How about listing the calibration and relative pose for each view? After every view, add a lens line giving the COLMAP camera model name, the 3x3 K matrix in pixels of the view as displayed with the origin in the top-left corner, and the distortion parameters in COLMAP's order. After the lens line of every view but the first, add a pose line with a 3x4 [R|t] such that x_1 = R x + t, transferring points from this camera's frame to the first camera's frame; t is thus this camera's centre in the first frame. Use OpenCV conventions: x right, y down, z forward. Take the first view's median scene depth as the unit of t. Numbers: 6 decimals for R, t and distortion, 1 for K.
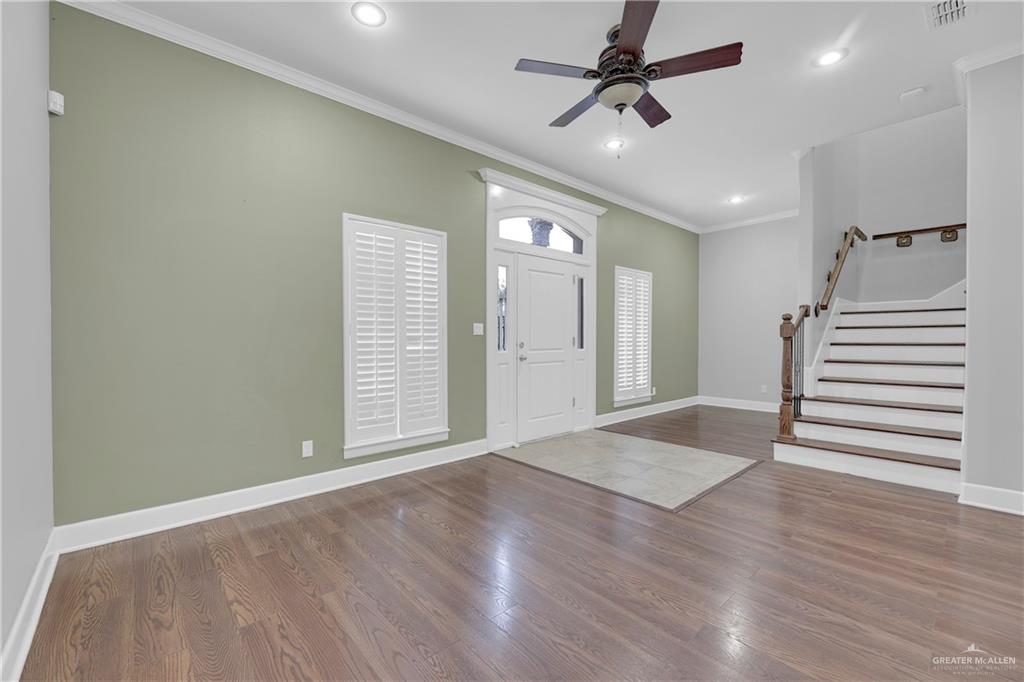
lens RADIAL K [[417.5, 0, 506.5], [0, 417.5, 342.0], [0, 0, 1]] dist [0.000141, -0.000258]
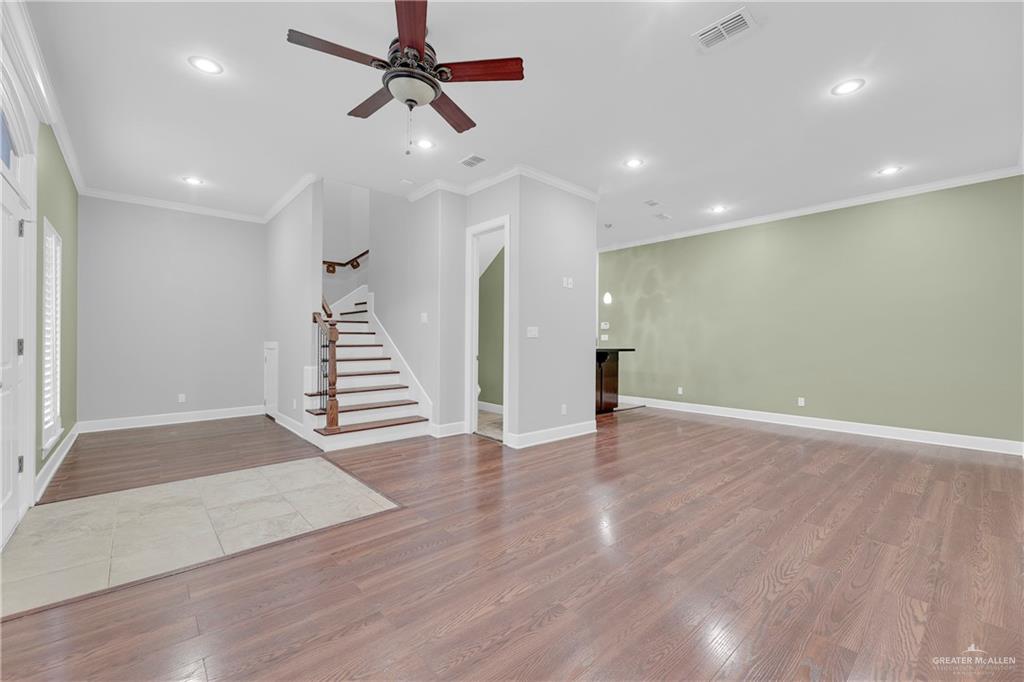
lens RADIAL K [[417.5, 0, 506.5], [0, 417.5, 342.0], [0, 0, 1]] dist [0.000141, -0.000258]
pose [[0.011101, -0.001747, 0.999937, -0.615816], [0.005670, 0.999983, 0.001685, -0.009607], [-0.999922, 0.005651, 0.011111, 0.688948]]
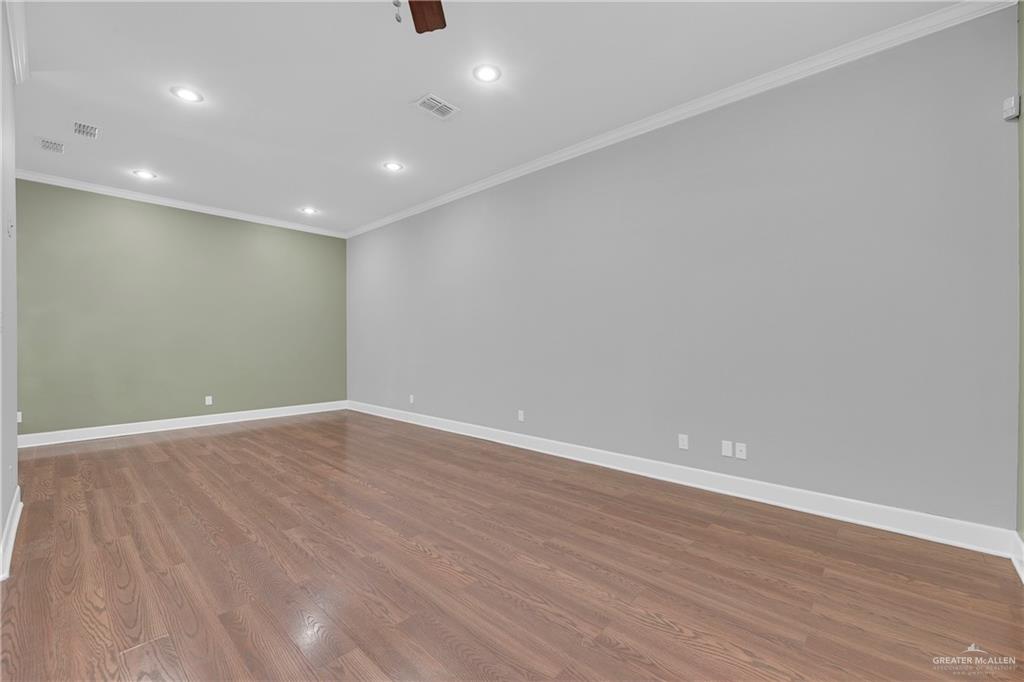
lens RADIAL K [[417.5, 0, 506.5], [0, 417.5, 342.0], [0, 0, 1]] dist [0.000141, -0.000258]
pose [[-0.995935, 0.000809, -0.090076, 0.155973], [0.000063, 0.999966, 0.008291, -0.008918], [0.090080, 0.008251, -0.995900, 1.411244]]
